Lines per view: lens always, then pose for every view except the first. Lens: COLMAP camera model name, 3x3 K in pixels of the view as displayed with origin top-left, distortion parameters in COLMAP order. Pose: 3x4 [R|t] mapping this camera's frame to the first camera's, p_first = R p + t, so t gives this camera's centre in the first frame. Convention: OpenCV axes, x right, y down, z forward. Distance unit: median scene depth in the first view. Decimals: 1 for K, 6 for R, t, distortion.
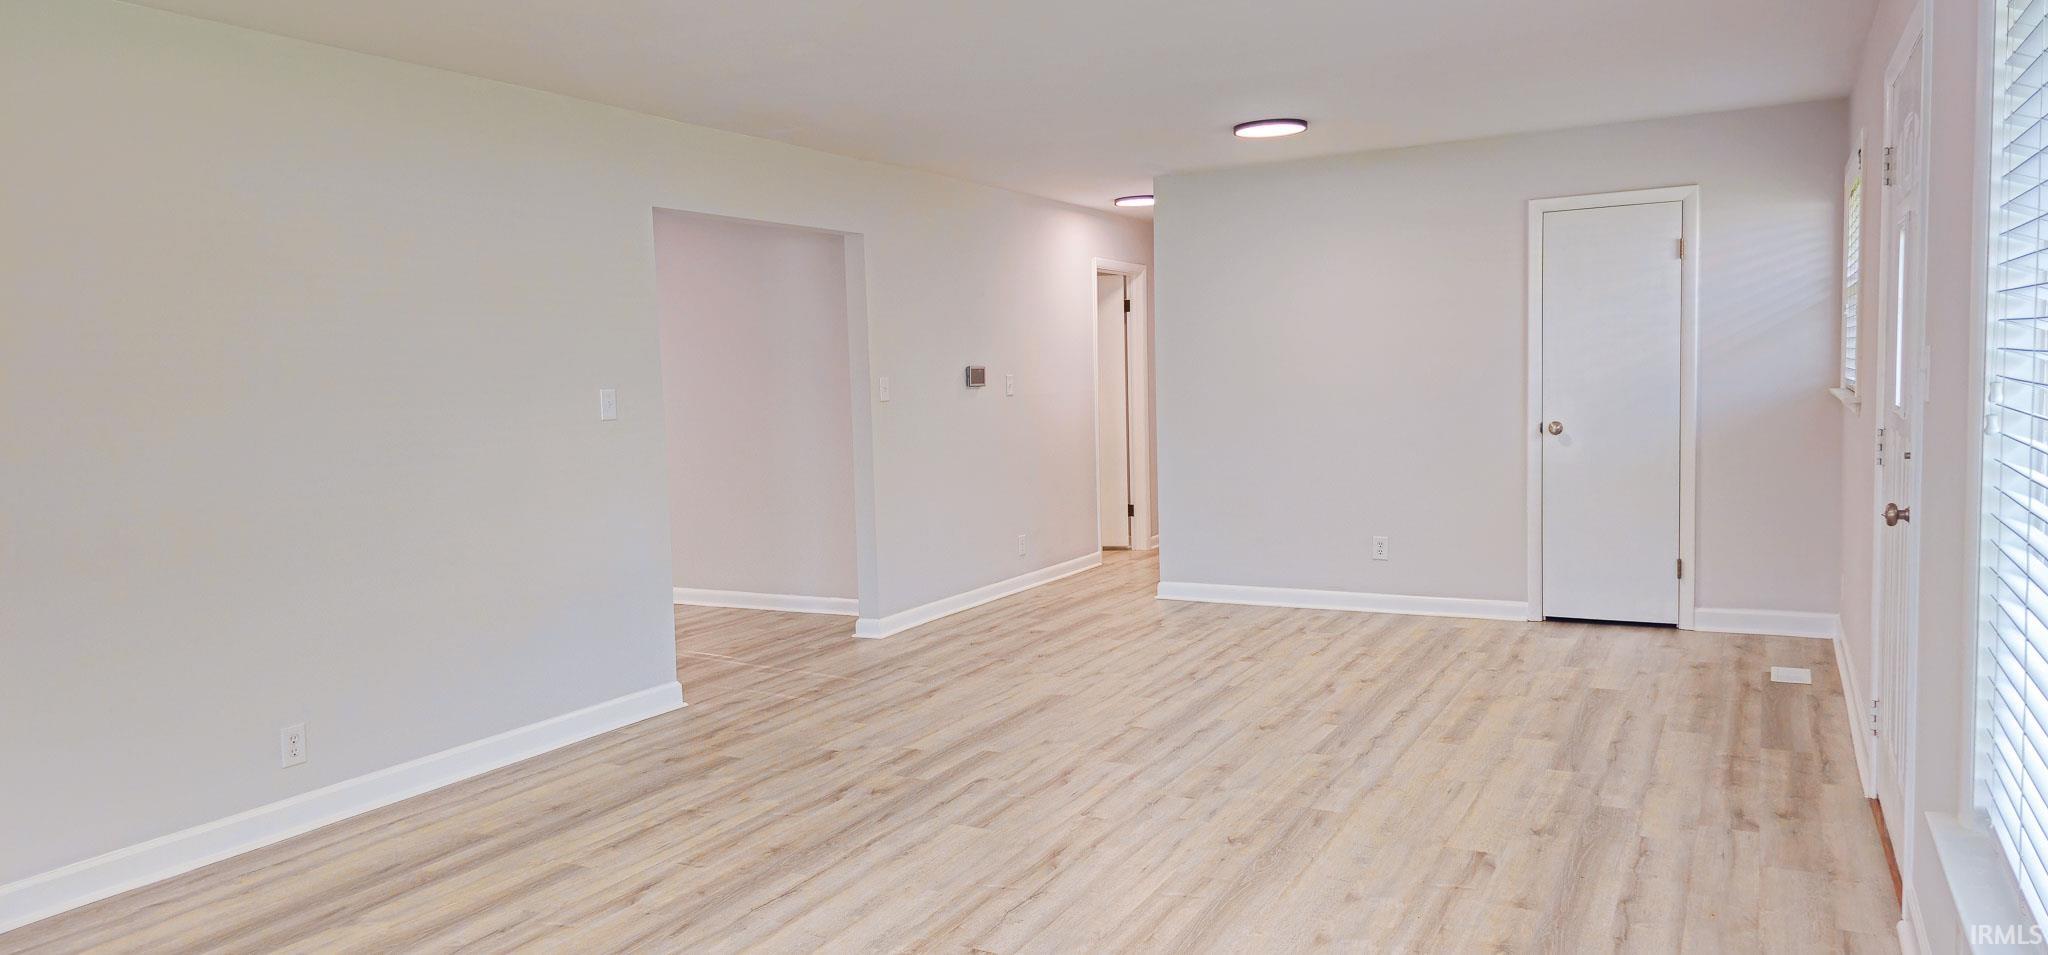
lens RADIAL K [[1339.6, 0, 1024.7], [0, 1339.6, 486.5], [0, 0, 1]] dist [0.008199, -0.003097]
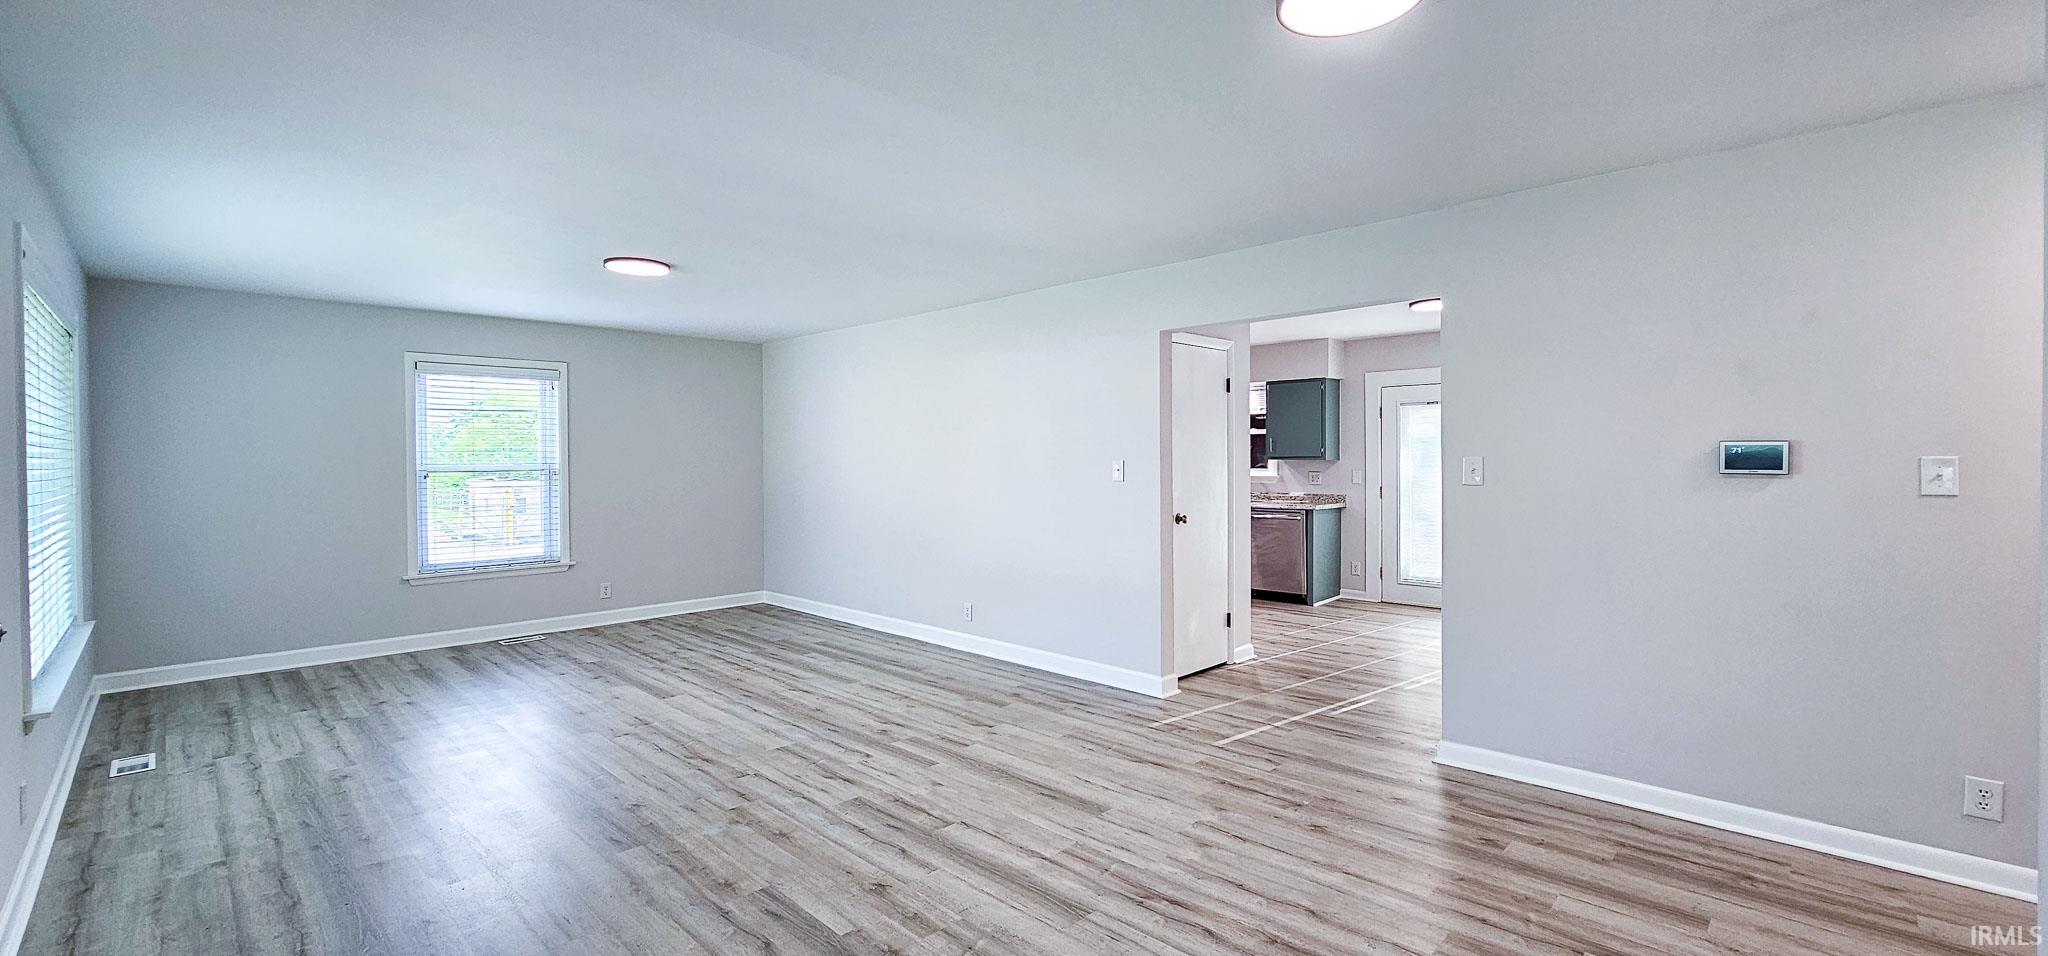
lens RADIAL K [[847.8, 0, 1011.4], [0, 847.8, 456.3], [0, 0, 1]] dist [-0.003897, 0.000193]
pose [[-0.285912, 0.035701, -0.957591, 0.765115], [-0.067404, 0.996081, 0.057262, -0.147878], [0.955882, 0.080917, -0.282385, 1.405852]]
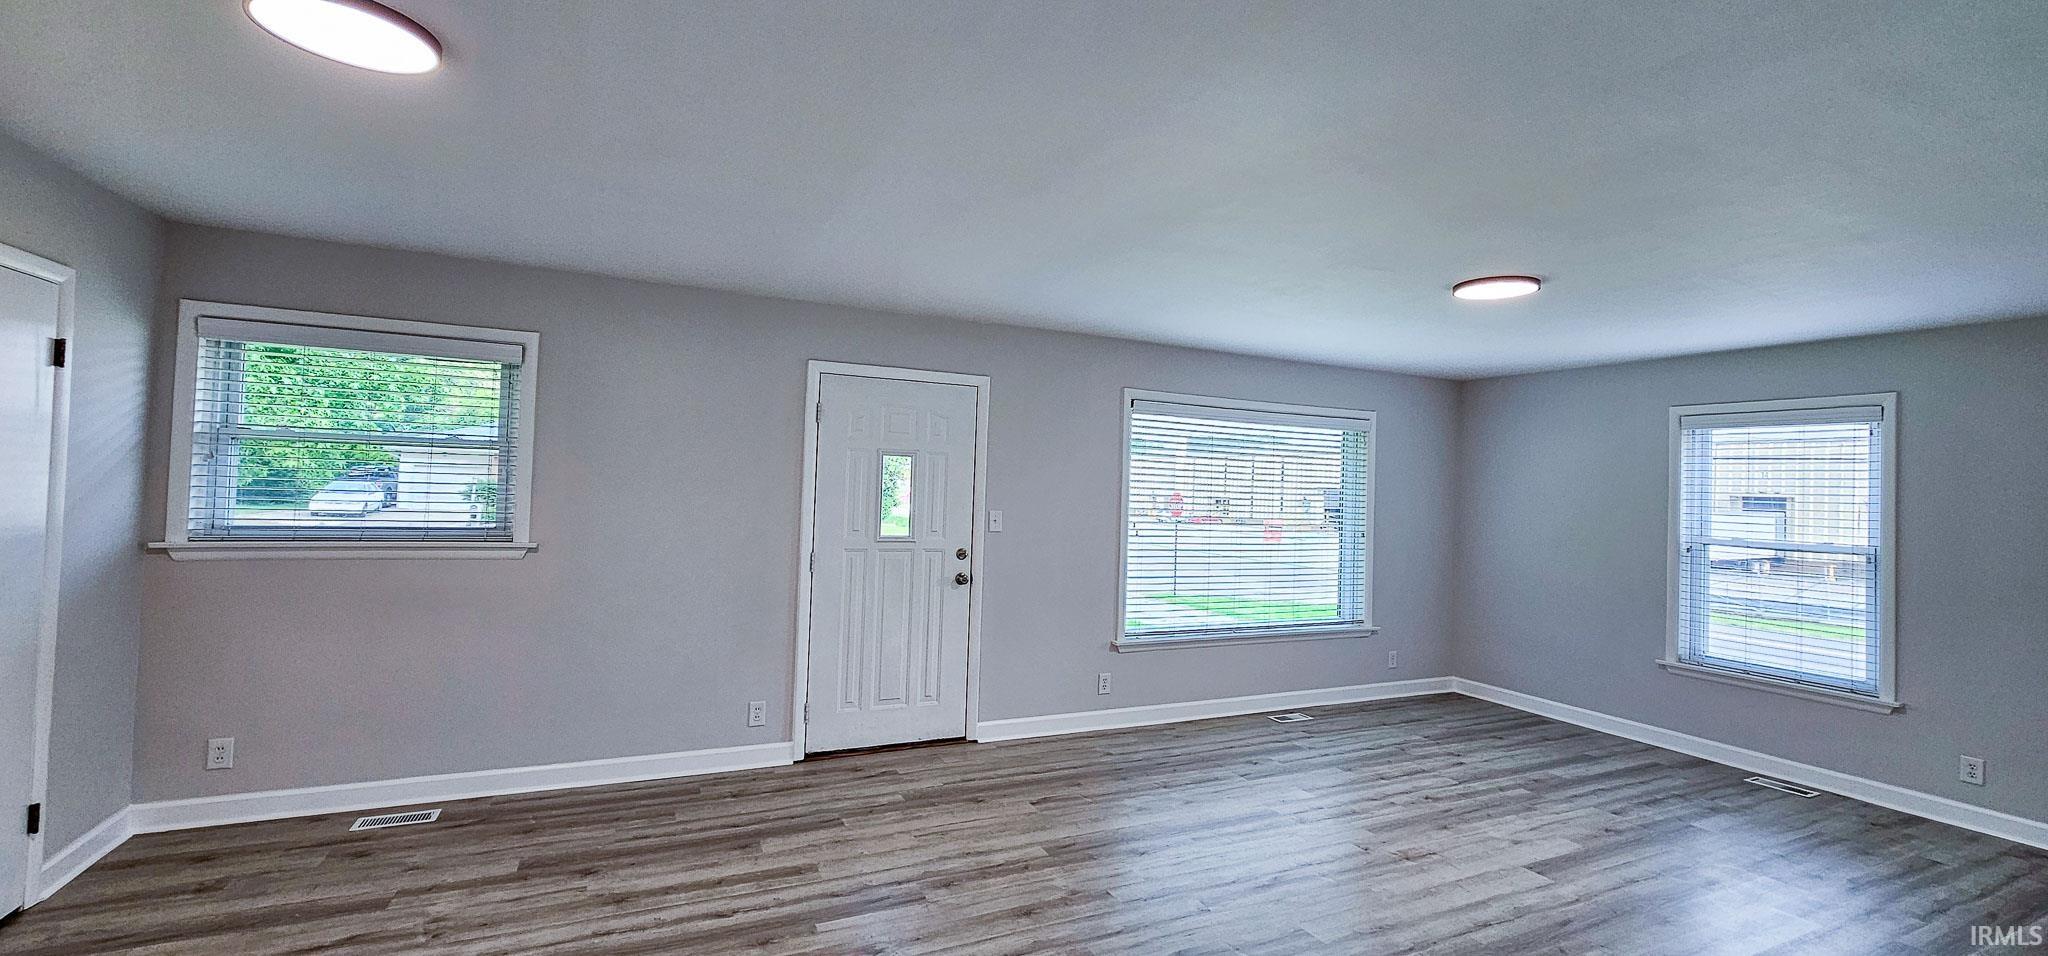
lens RADIAL K [[847.8, 0, 1043.2], [0, 847.8, 477.7], [0, 0, 1]] dist [-0.003897, 0.000193]
pose [[-0.815274, 0.009596, 0.578996, -0.255156], [0.041699, 0.998240, 0.042172, -0.158388], [-0.577572, 0.058526, -0.814239, 1.577000]]
